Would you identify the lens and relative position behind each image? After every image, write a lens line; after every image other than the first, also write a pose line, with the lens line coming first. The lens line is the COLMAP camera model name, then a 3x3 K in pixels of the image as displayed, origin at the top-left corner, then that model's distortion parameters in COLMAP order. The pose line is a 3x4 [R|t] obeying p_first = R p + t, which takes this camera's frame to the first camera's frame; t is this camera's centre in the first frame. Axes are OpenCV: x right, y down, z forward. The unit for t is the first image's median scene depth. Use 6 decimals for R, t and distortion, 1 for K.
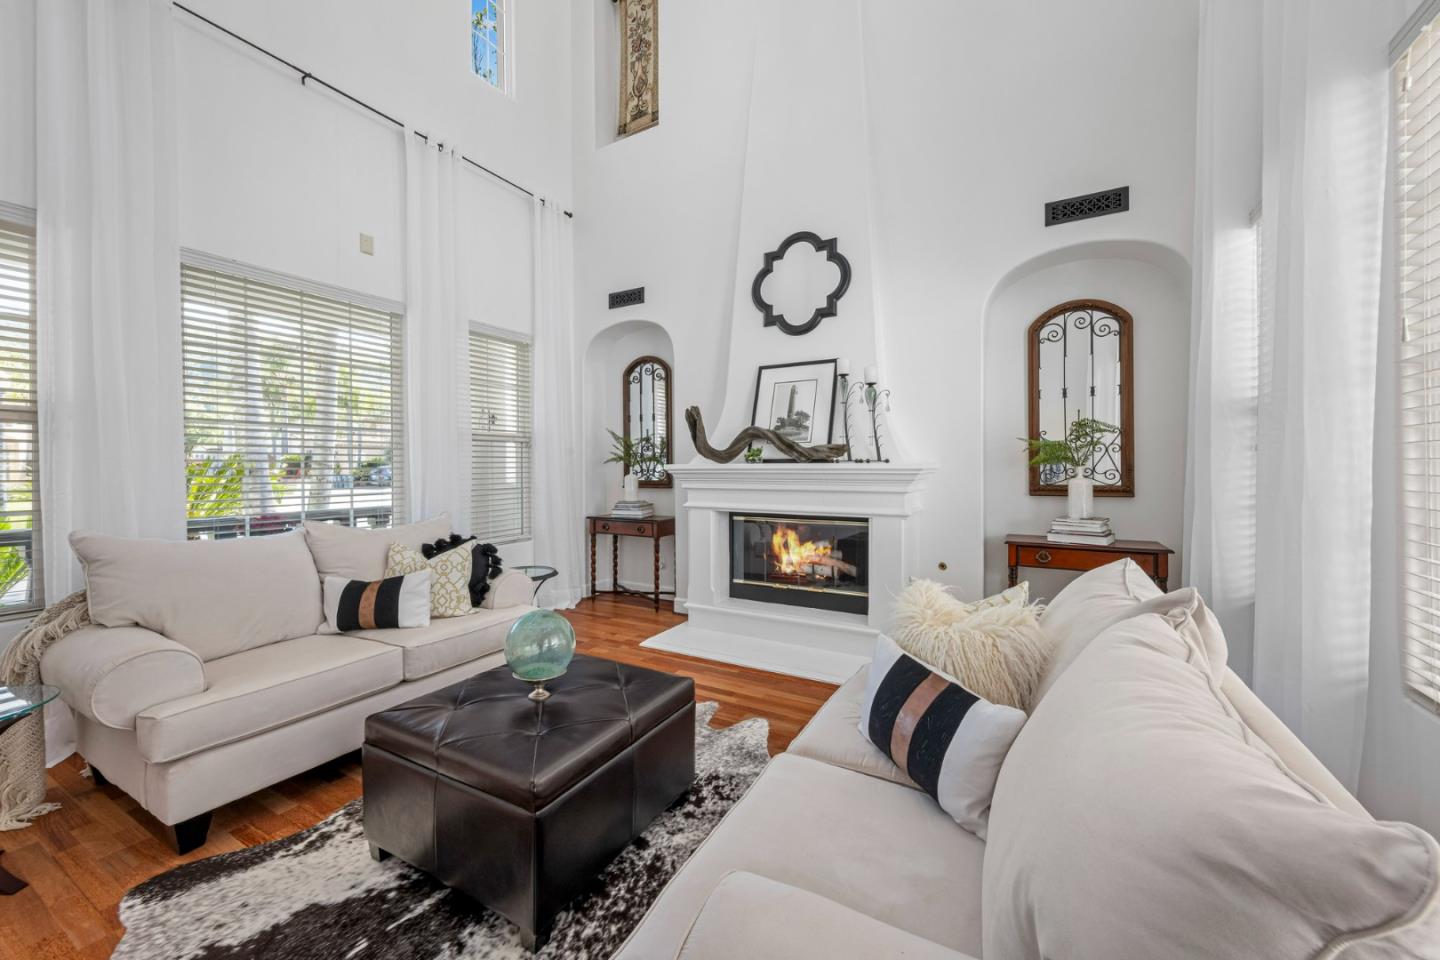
lens RADIAL K [[591.6, 0, 715.7], [0, 591.6, 463.8], [0, 0, 1]] dist [0.005724, -0.000070]
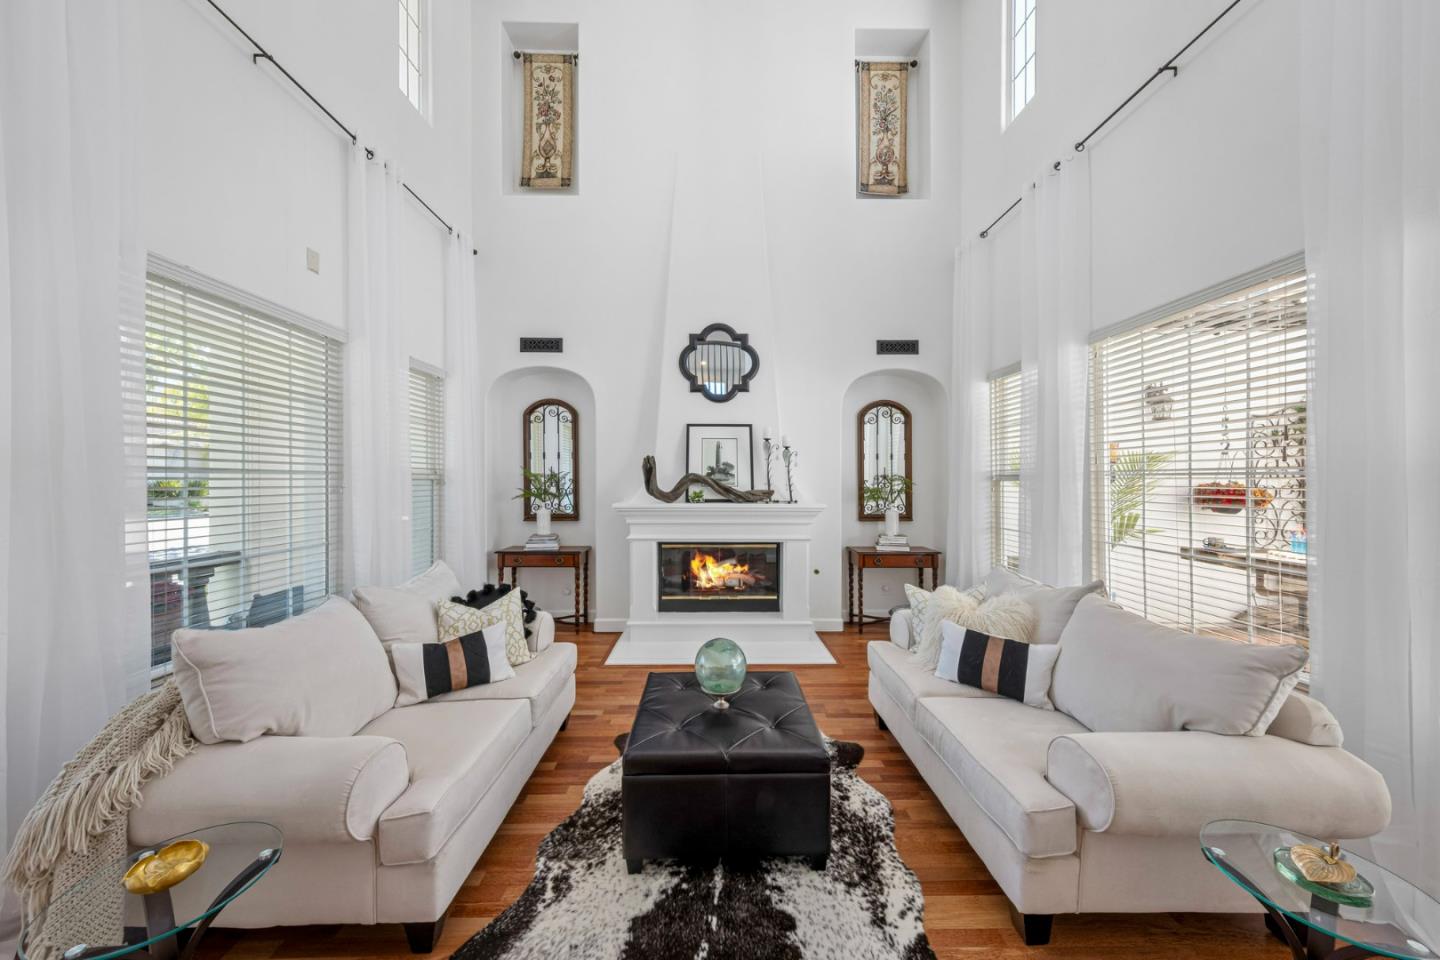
lens RADIAL K [[506.2, 0, 772.0], [0, 506.2, 476.6], [0, 0, 1]] dist [0.005428, -0.000196]
pose [[0.840784, 0.015659, 0.541143, -0.381936], [-0.010555, 0.999866, -0.012532, -0.044620], [-0.541267, 0.004825, 0.840837, 0.004041]]
